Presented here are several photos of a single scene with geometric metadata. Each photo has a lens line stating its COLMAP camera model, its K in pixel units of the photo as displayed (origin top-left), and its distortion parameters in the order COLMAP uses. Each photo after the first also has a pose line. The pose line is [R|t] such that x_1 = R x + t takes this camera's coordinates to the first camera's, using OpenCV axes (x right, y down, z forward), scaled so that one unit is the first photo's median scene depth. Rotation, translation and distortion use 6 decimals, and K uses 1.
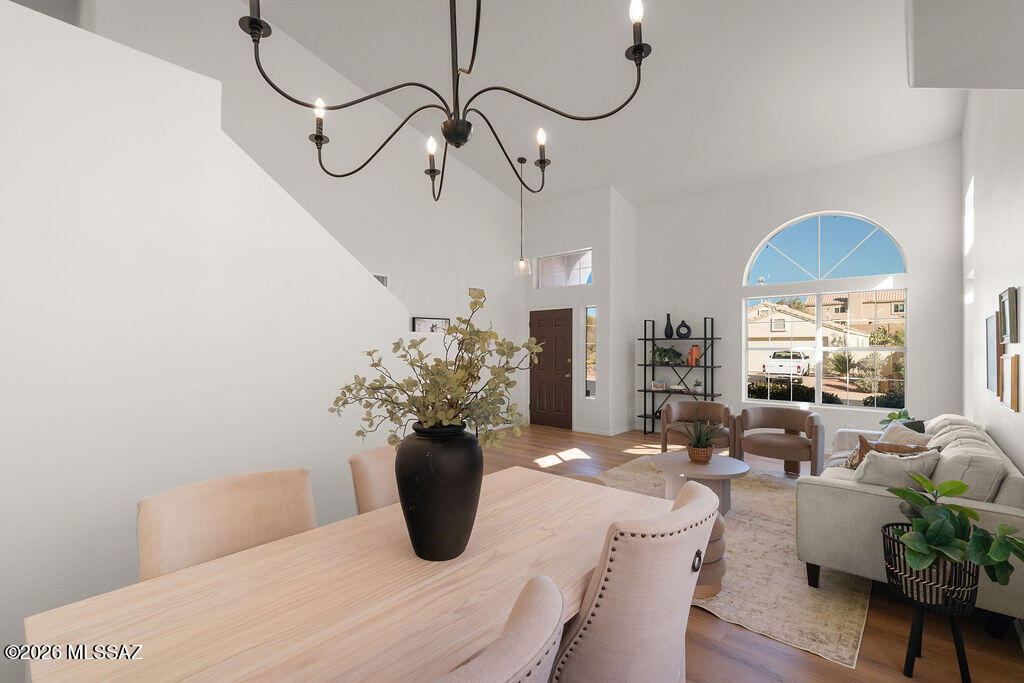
lens RADIAL K [[455.0, 0, 511.6], [0, 455.0, 344.2], [0, 0, 1]] dist [0.002372, 0.000292]
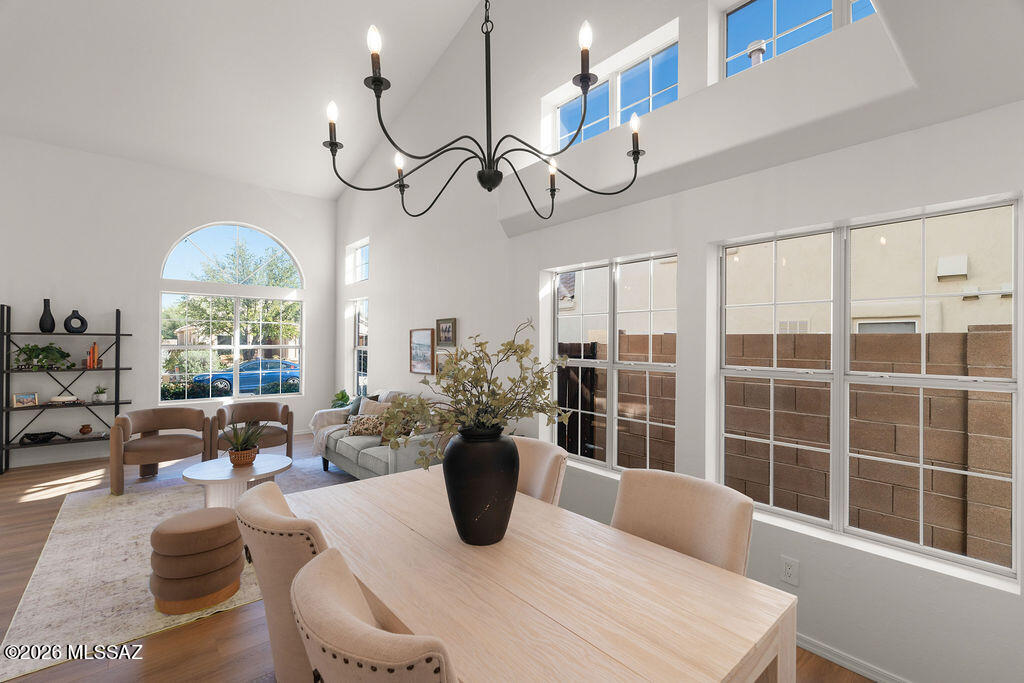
lens RADIAL K [[455.3, 0, 514.1], [0, 455.3, 347.0], [0, 0, 1]] dist [0.000268, 0.000054]
pose [[0.130883, -0.006185, 0.991379, -0.287660], [-0.015813, 0.999840, 0.008325, -0.008292], [-0.991272, -0.016767, 0.130764, 0.174959]]
